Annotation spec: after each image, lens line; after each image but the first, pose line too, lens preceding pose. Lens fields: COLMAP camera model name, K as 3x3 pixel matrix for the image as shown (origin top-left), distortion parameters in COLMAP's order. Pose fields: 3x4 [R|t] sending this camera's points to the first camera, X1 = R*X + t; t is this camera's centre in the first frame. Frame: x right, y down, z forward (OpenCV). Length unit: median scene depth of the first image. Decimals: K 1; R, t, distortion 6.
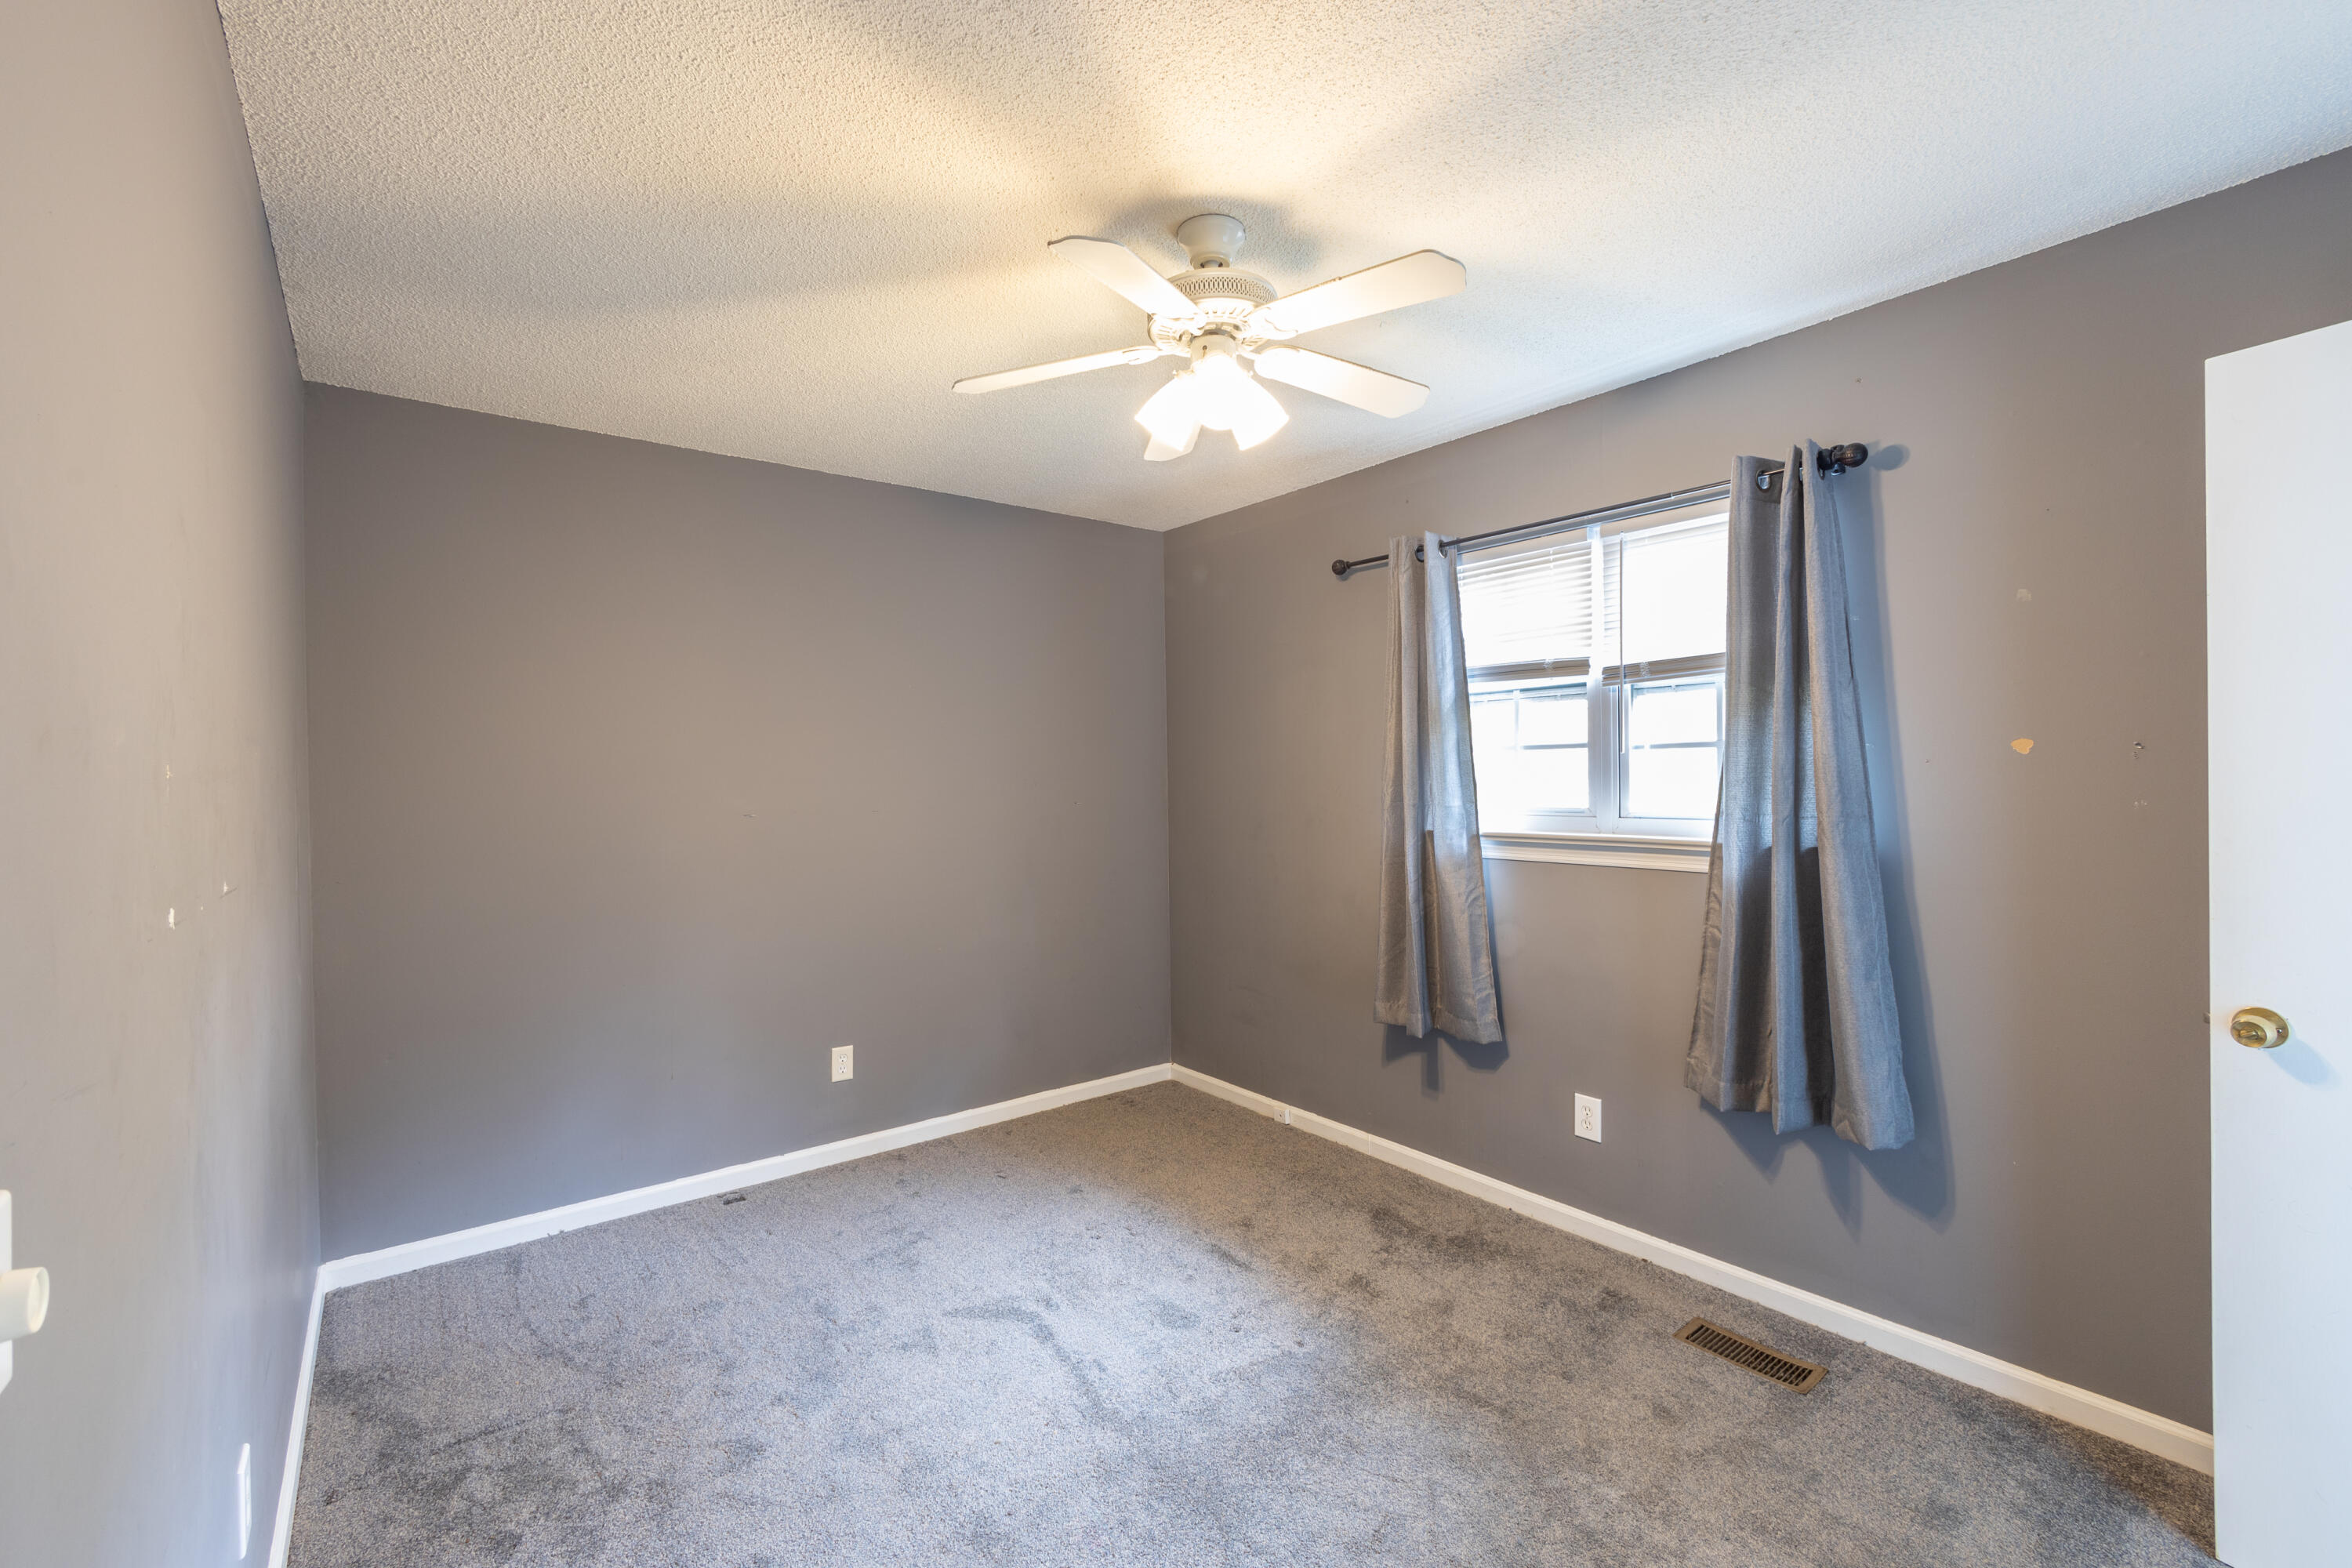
lens RADIAL K [[992.2, 0, 1170.8], [0, 992.2, 788.4], [0, 0, 1]] dist [-0.003450, -0.000258]
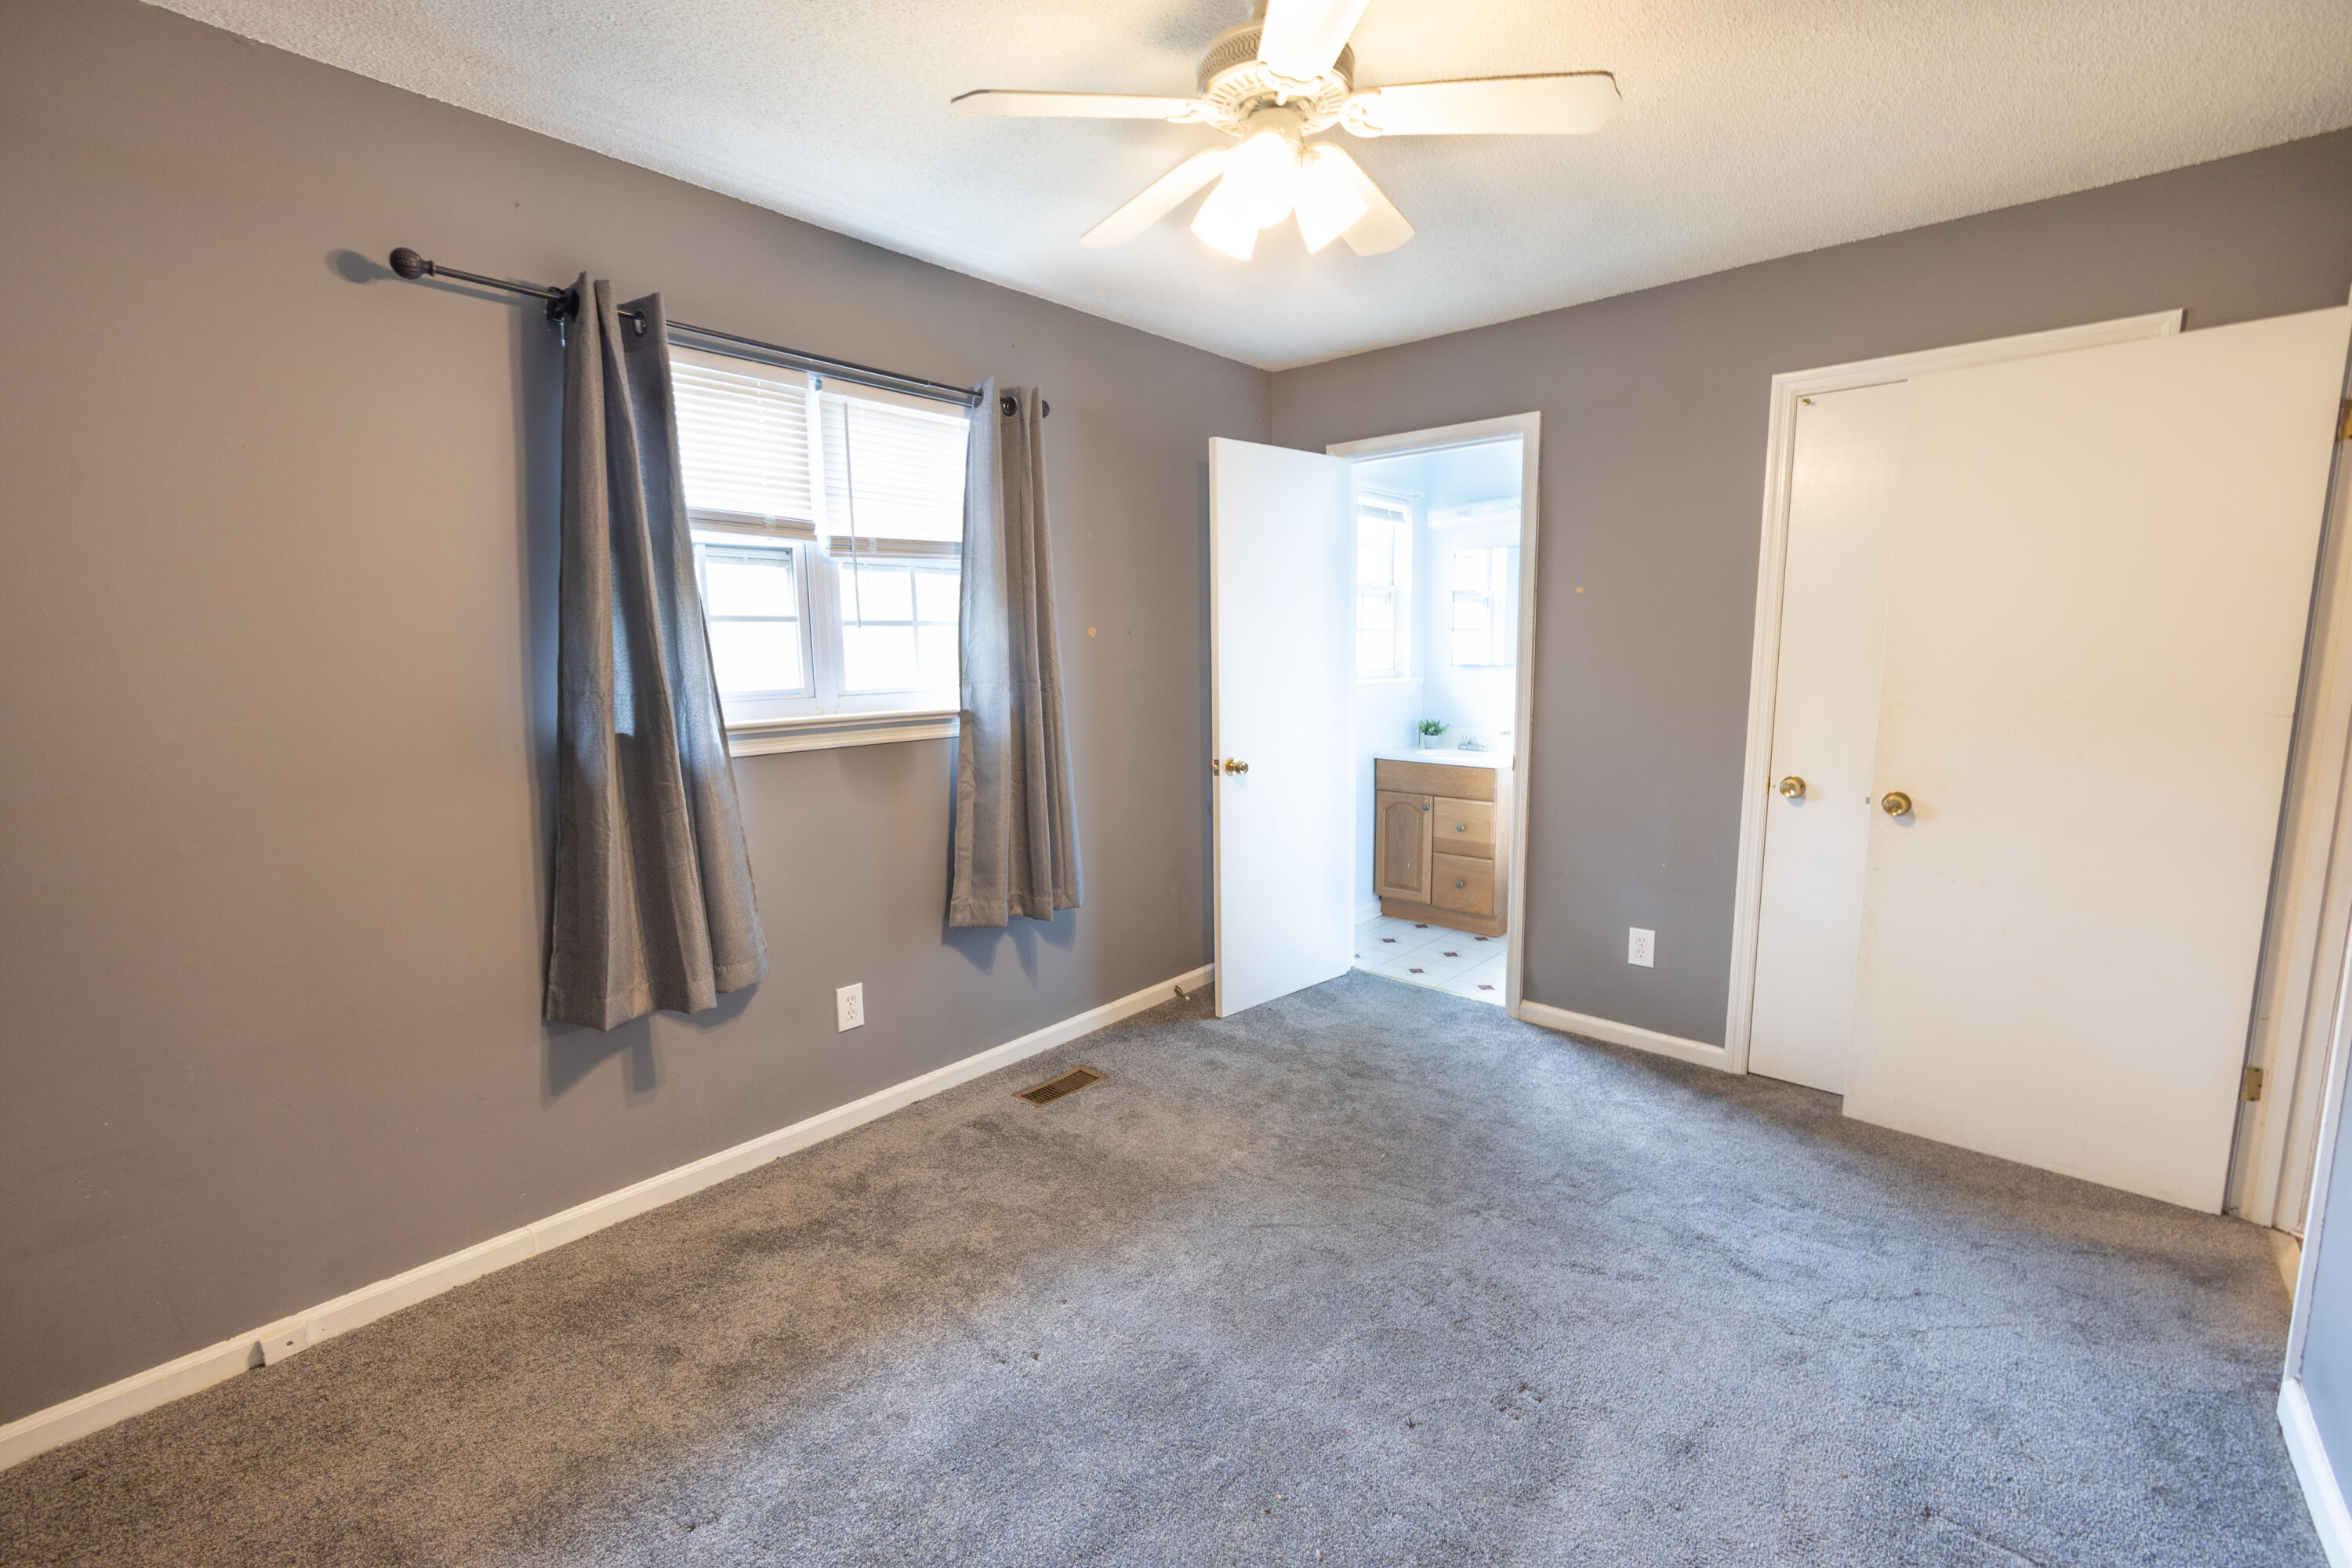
lens RADIAL K [[992.2, 0, 1170.8], [0, 992.2, 788.4], [0, 0, 1]] dist [-0.003450, -0.000258]
pose [[-0.179357, -0.121300, 0.976277, -0.577291], [0.030337, 0.991216, 0.128729, 0.004074], [-0.983316, 0.052706, -0.174102, 0.876286]]
